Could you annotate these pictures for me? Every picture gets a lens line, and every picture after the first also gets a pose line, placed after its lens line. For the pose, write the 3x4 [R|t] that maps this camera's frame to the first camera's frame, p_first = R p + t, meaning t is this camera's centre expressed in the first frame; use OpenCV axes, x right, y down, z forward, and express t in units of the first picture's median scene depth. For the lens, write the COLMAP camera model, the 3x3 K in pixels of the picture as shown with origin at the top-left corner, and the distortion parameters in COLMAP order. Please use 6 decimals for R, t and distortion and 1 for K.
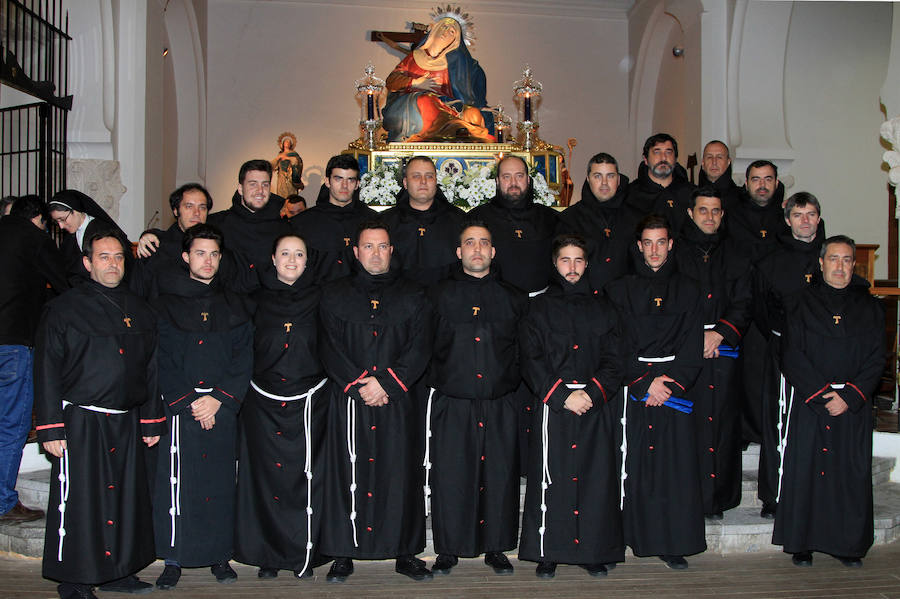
lens RADIAL K [[1014.9, 0, 450.0], [0, 1014.9, 299.5], [0, 0, 1]] dist [-0.085962, -0.000305]
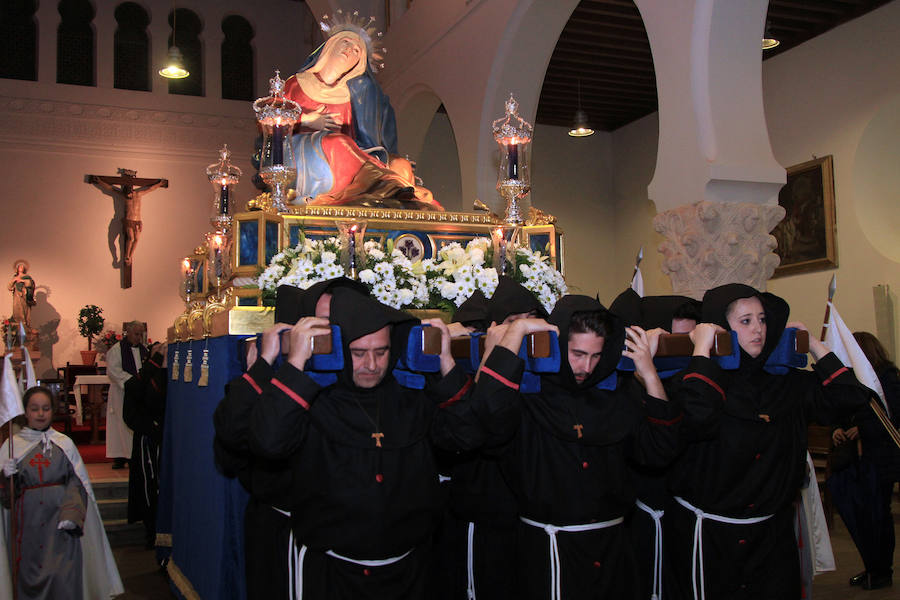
lens RADIAL K [[1014.9, 0, 450.0], [0, 1014.9, 300.0], [0, 0, 1]] dist [-0.085962, -0.000305]
pose [[0.957191, 0.010012, 0.289284, -0.135589], [0.012774, 0.996967, -0.076769, -0.042739], [-0.289175, 0.077178, 0.954160, 0.344232]]
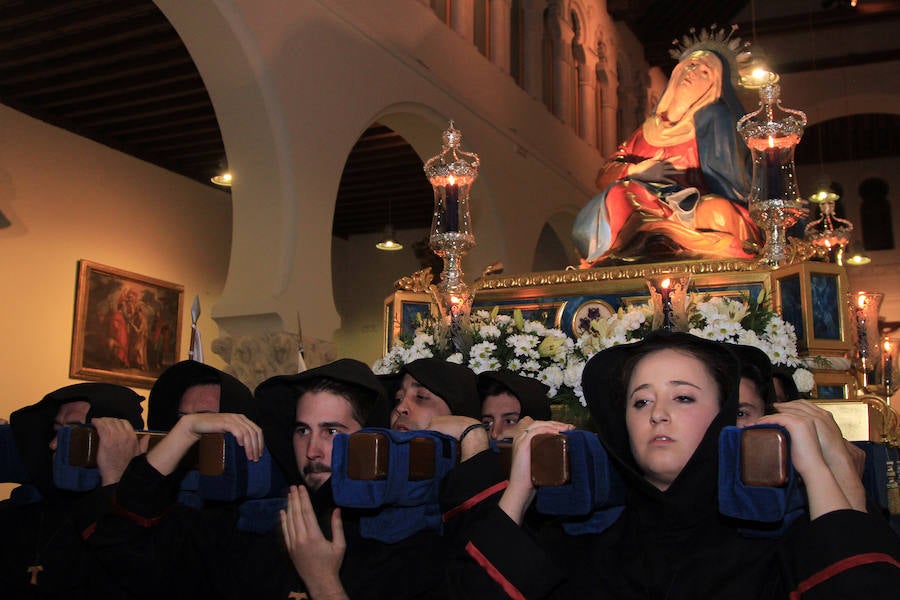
lens RADIAL K [[1014.9, 0, 450.0], [0, 1014.9, 300.0], [0, 0, 1]] dist [-0.085962, -0.000305]
pose [[0.845856, -0.071769, -0.528560, 0.164652], [-0.024075, 0.984761, -0.172240, -0.050553], [0.532867, 0.158415, 0.831238, 0.508487]]
